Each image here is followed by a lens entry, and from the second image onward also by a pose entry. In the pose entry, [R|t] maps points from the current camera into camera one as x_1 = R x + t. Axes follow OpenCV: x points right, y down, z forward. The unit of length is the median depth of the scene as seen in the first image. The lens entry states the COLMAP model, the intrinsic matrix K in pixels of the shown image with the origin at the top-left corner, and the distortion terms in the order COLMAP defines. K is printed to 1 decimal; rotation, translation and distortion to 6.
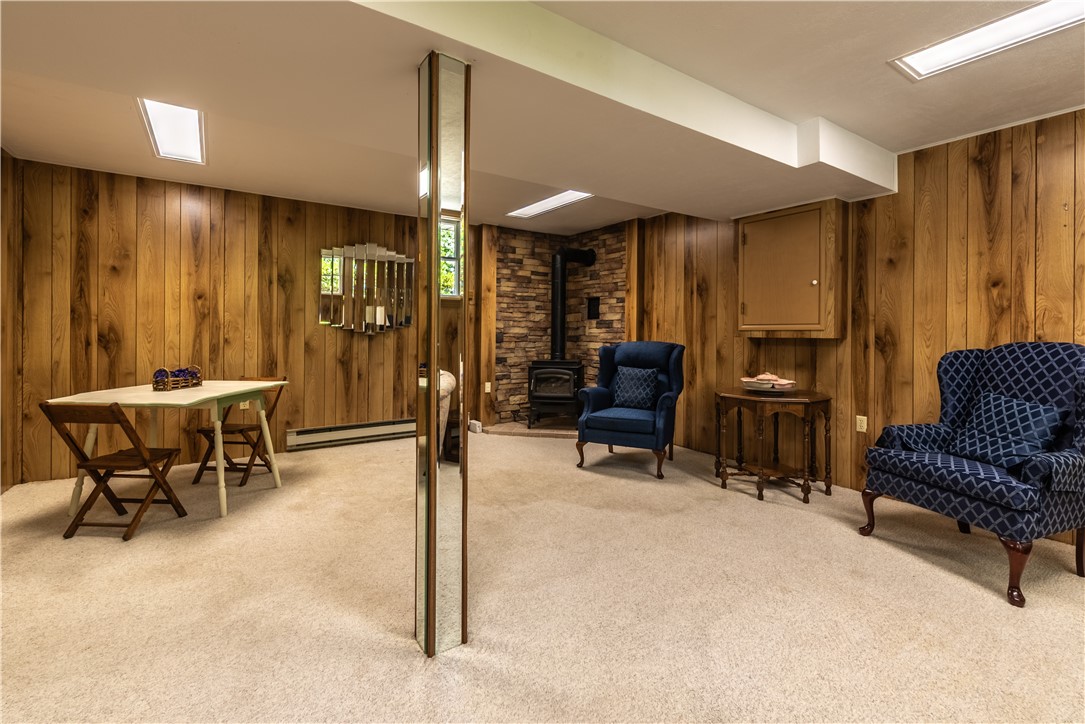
lens RADIAL K [[482.1, 0, 546.1], [0, 482.1, 331.9], [0, 0, 1]] dist [0.000522, -0.000122]
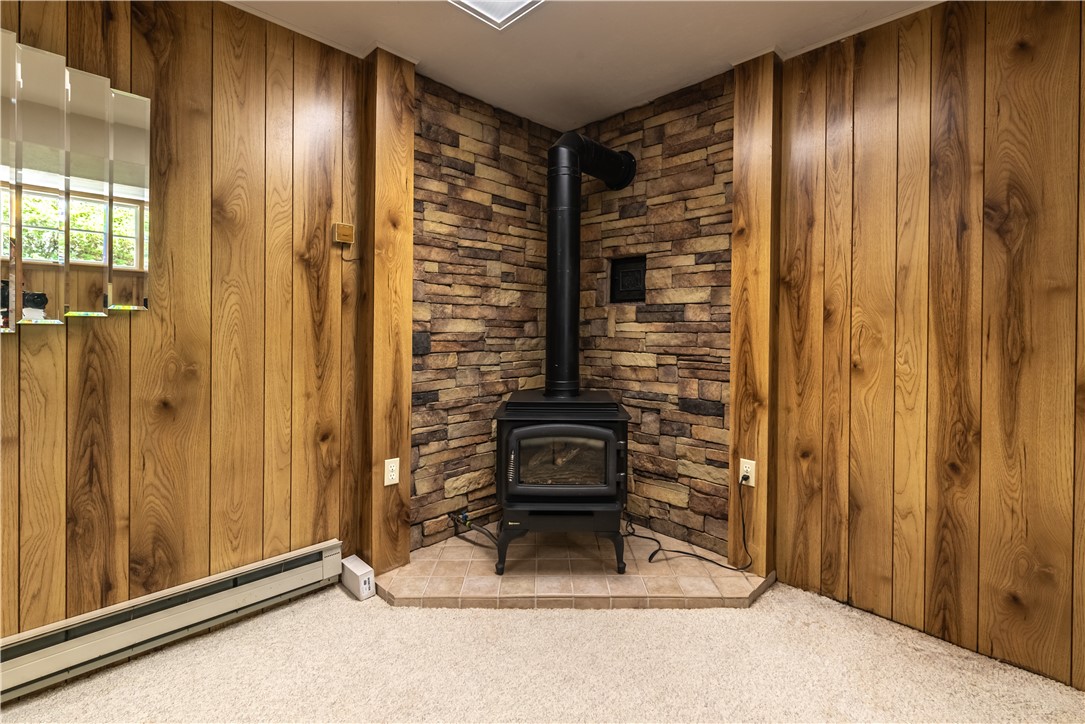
lens RADIAL K [[482.1, 0, 546.1], [0, 482.1, 331.9], [0, 0, 1]] dist [0.000522, -0.000122]
pose [[0.982652, 0.000398, 0.185457, -0.067064], [-0.002177, 0.999954, 0.009389, -0.002356], [-0.185444, -0.009630, 0.982608, 0.565771]]
